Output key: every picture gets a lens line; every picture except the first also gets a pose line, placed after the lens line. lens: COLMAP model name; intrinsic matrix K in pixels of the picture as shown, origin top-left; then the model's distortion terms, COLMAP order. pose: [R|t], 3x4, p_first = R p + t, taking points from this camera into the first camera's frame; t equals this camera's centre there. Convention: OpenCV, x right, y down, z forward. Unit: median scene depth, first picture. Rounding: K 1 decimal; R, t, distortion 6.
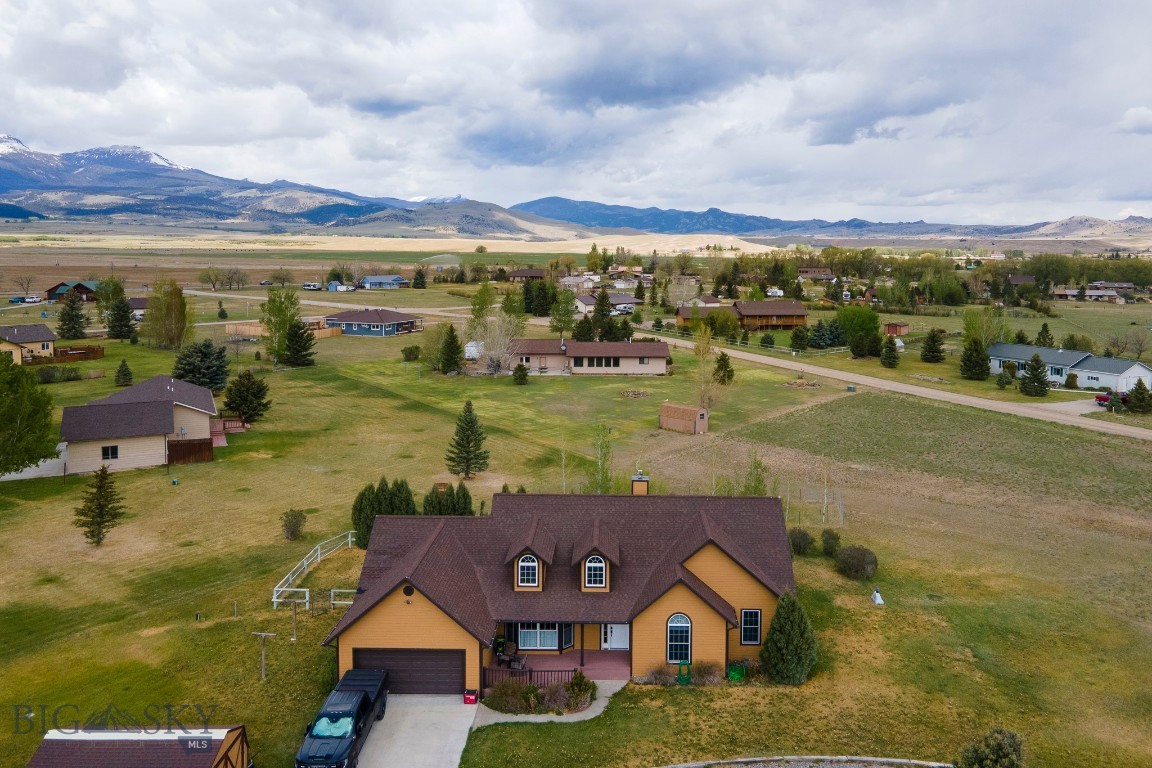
lens RADIAL K [[898.0, 0, 598.7], [0, 898.0, 322.4], [0, 0, 1]] dist [0.028052, 0.032701]
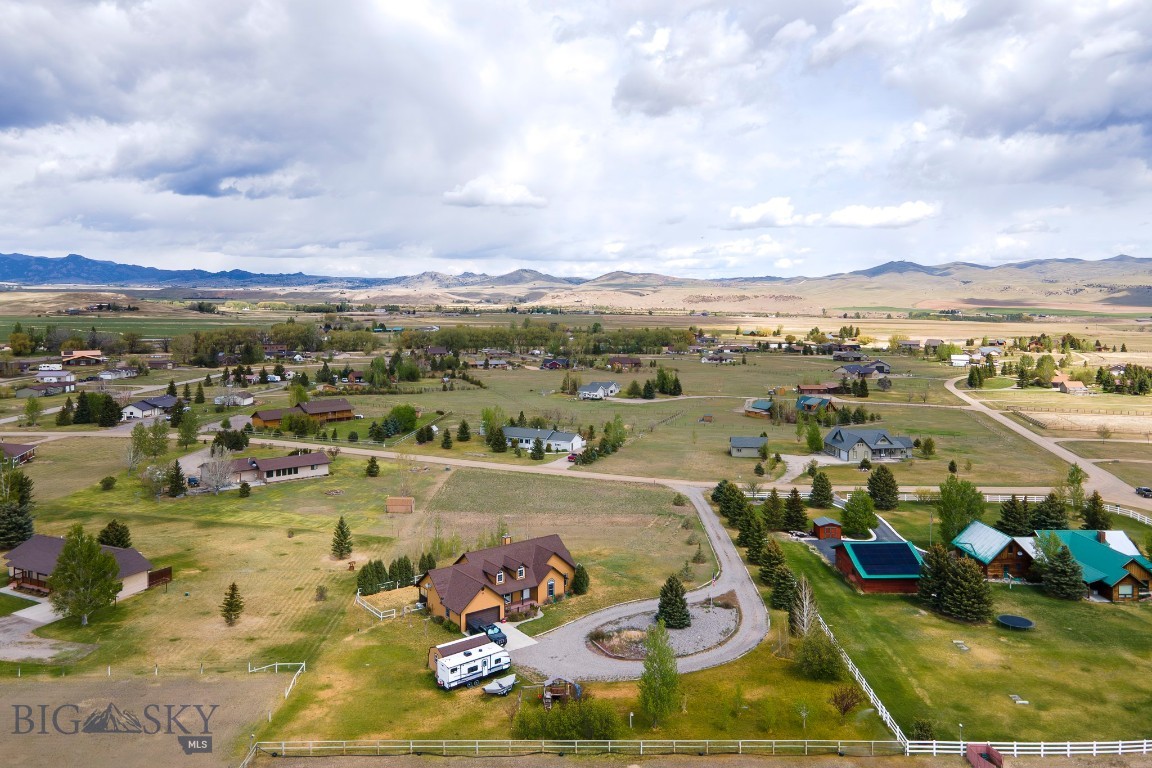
lens RADIAL K [[841.0, 0, 577.5], [0, 841.0, 360.2], [0, 0, 1]] dist [0.032556, 0.026637]
pose [[0.789673, -0.052573, 0.611272, -0.542851], [0.056472, 0.998321, 0.012908, -0.153230], [-0.610924, 0.024327, 0.791315, -0.454109]]
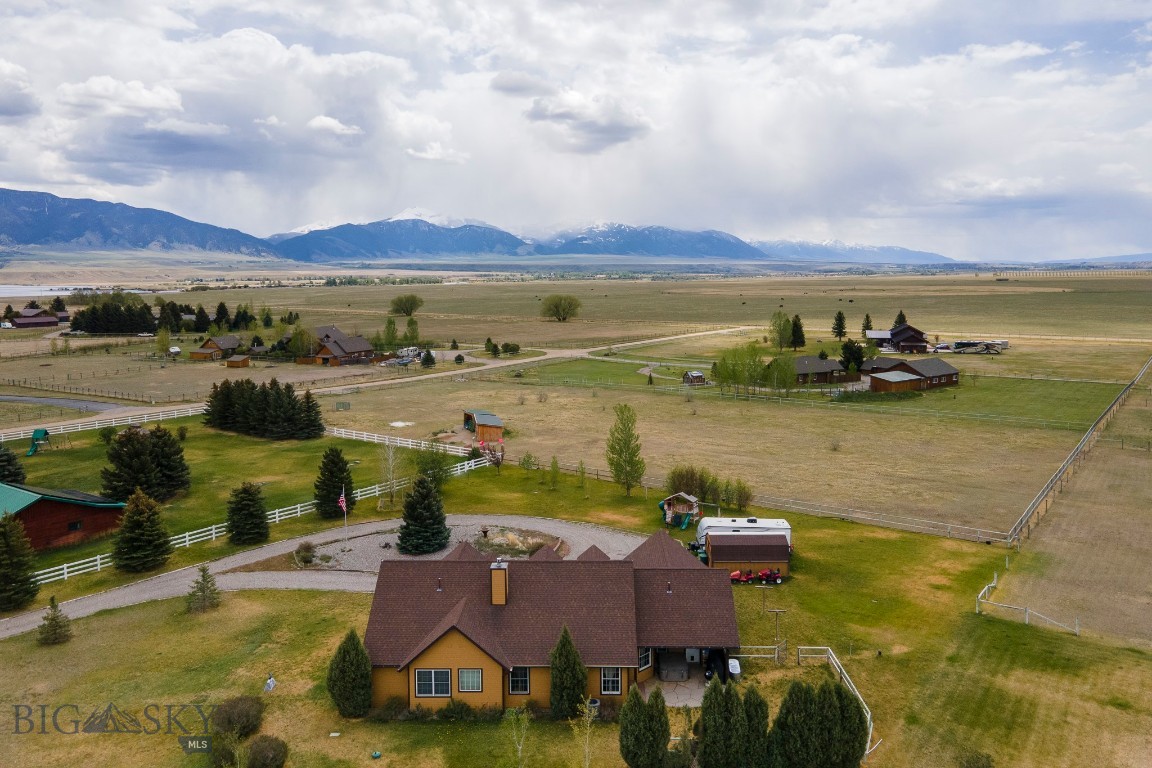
lens RADIAL K [[839.6, 0, 577.6], [0, 839.6, 379.7], [0, 0, 1]] dist [0.019198, 0.014350]
pose [[-1.000000, -0.000231, 0.000510, -0.020871], [-0.000119, 0.977609, 0.210429, -0.107091], [-0.000547, 0.210429, -0.977609, 0.840307]]
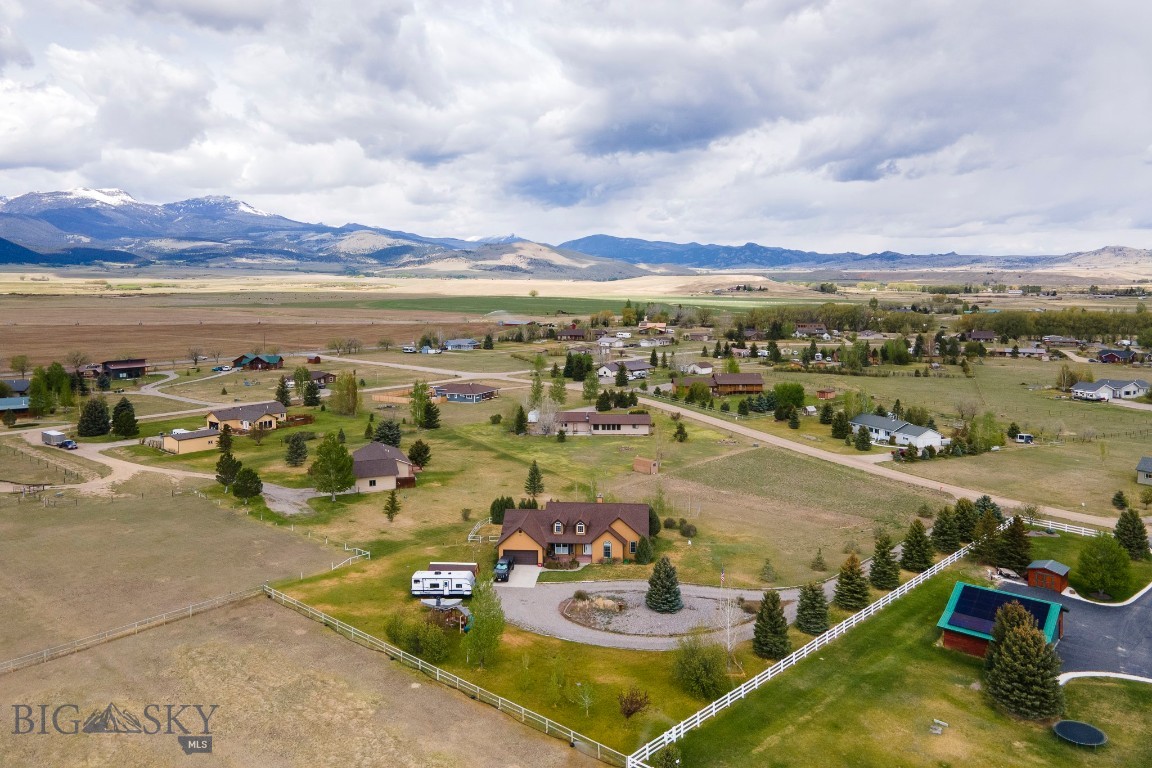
lens RADIAL K [[841.0, 0, 580.4], [0, 841.0, 352.2], [0, 0, 1]] dist [0.032556, 0.026637]
pose [[0.997222, -0.005213, -0.074306, 0.078351], [0.005370, 0.999984, 0.001914, -0.118562], [0.074295, -0.002307, 0.997234, -0.678411]]
